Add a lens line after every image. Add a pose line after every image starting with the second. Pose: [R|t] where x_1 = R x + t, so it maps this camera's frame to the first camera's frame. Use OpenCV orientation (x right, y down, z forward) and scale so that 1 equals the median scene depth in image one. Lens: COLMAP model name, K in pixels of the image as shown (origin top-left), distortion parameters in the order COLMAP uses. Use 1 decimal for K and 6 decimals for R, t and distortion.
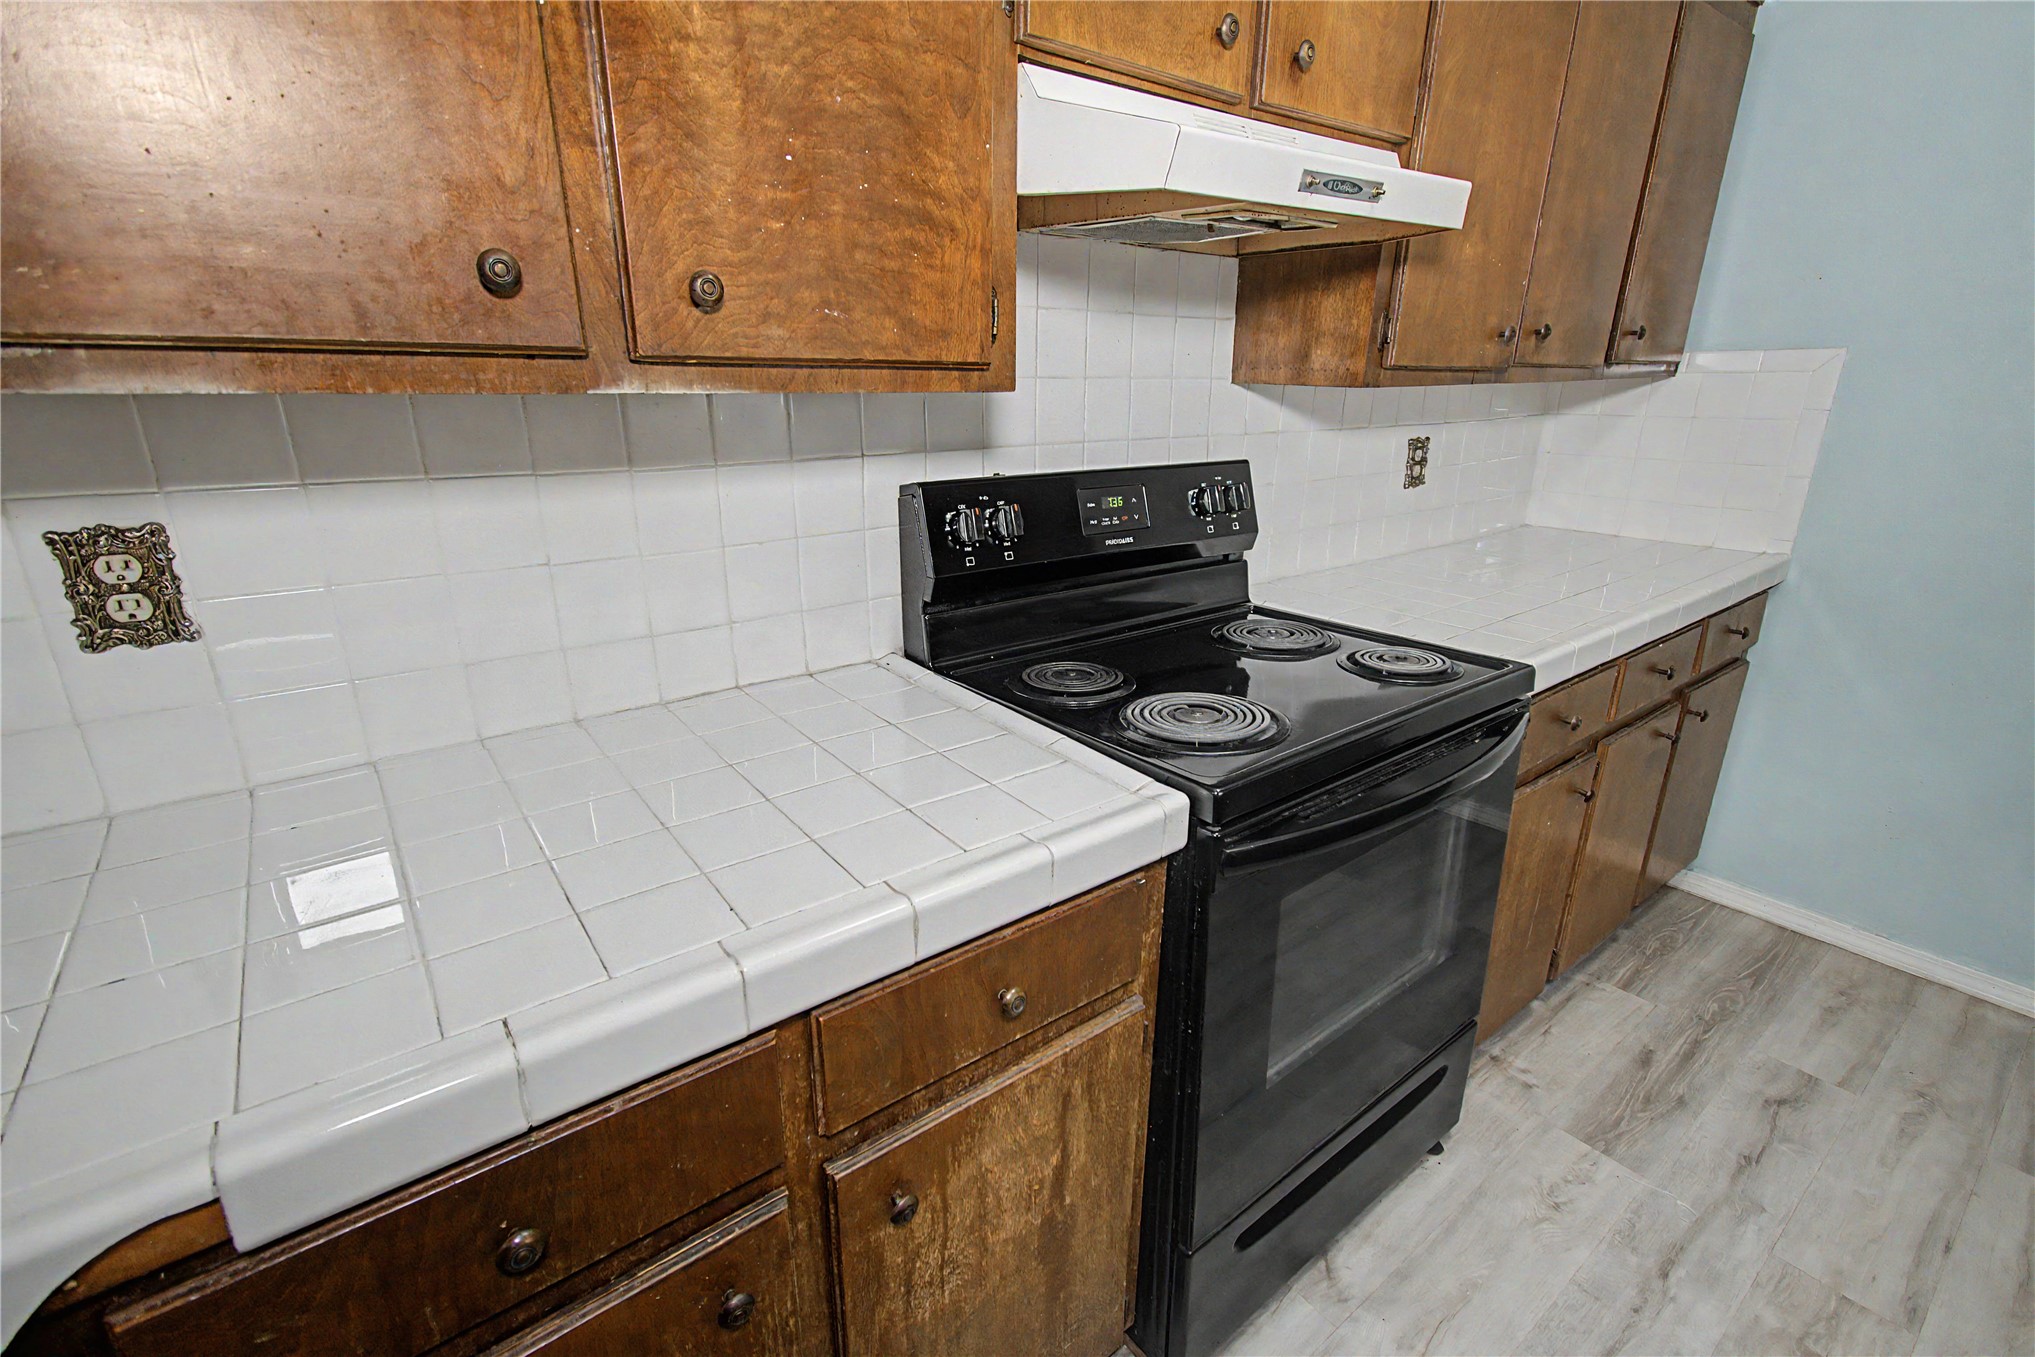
lens RADIAL K [[904.5, 0, 1017.2], [0, 904.5, 670.6], [0, 0, 1]] dist [0.003941, -0.002314]
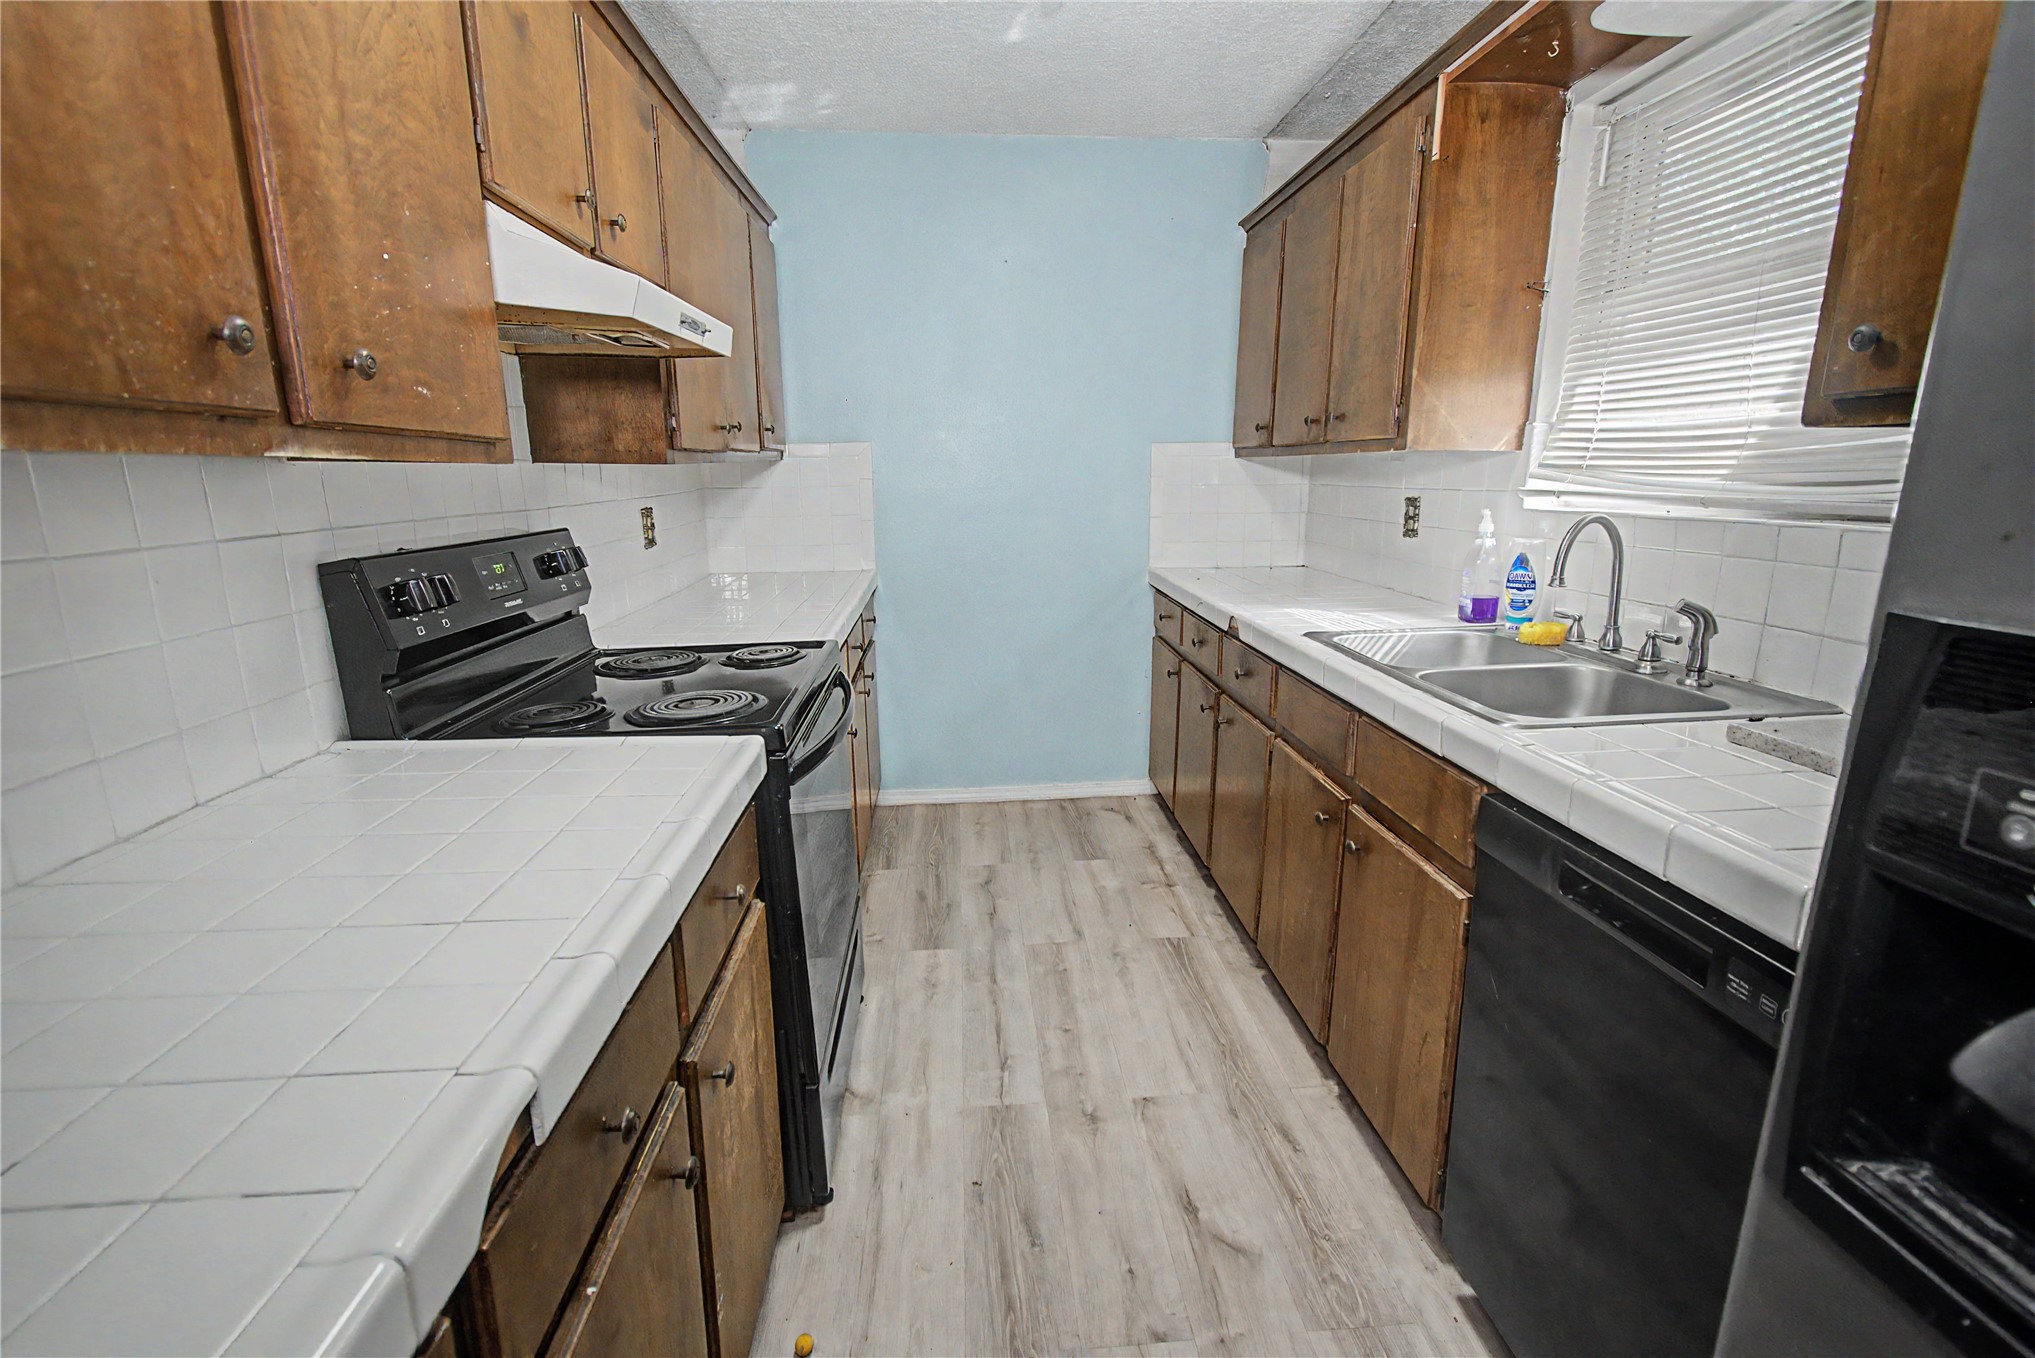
lens RADIAL K [[904.5, 0, 1019.4], [0, 904.5, 675.7], [0, 0, 1]] dist [0.003941, -0.002314]
pose [[0.555191, -0.195270, 0.808476, -0.456203], [0.269042, 0.961952, 0.047584, 0.056278], [-0.787007, 0.191096, 0.586603, -0.108573]]
